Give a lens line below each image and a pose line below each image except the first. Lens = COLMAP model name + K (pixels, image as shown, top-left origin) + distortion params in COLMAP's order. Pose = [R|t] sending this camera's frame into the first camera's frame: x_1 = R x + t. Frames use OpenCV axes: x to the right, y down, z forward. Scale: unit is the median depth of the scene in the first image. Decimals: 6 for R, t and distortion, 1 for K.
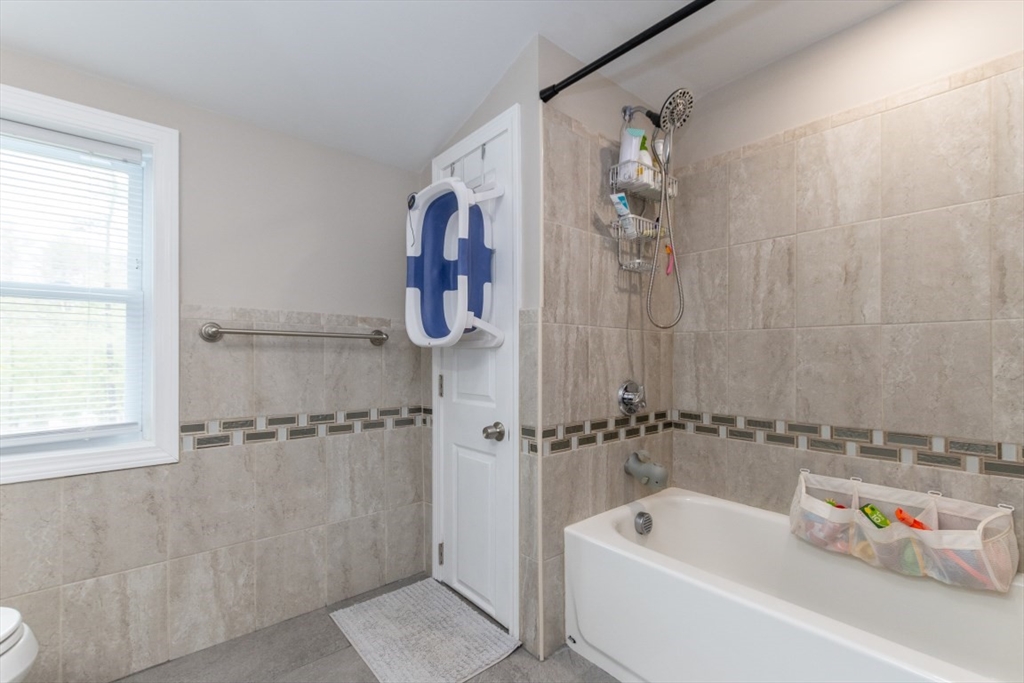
lens RADIAL K [[442.9, 0, 515.7], [0, 442.9, 347.5], [0, 0, 1]] dist [0.001714, -0.000478]
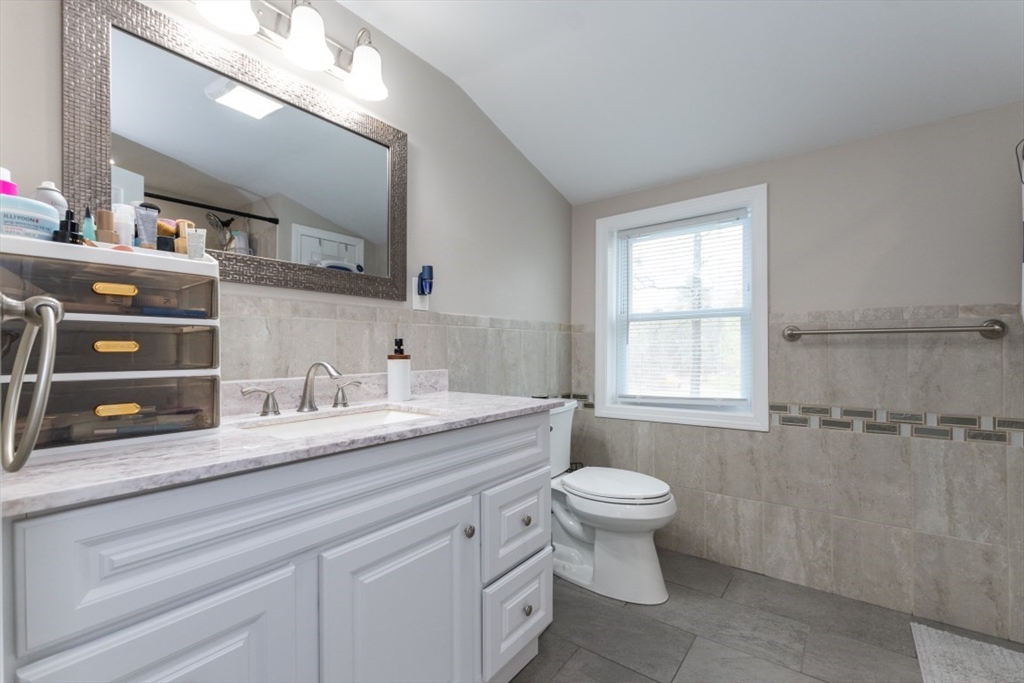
lens RADIAL K [[442.9, 0, 514.9], [0, 442.9, 351.2], [0, 0, 1]] dist [0.001714, -0.000478]
pose [[0.202575, -0.006682, -0.979244, 0.363302], [0.022699, 0.999740, -0.002126, 0.000087], [0.979004, -0.021797, 0.202674, -0.016380]]
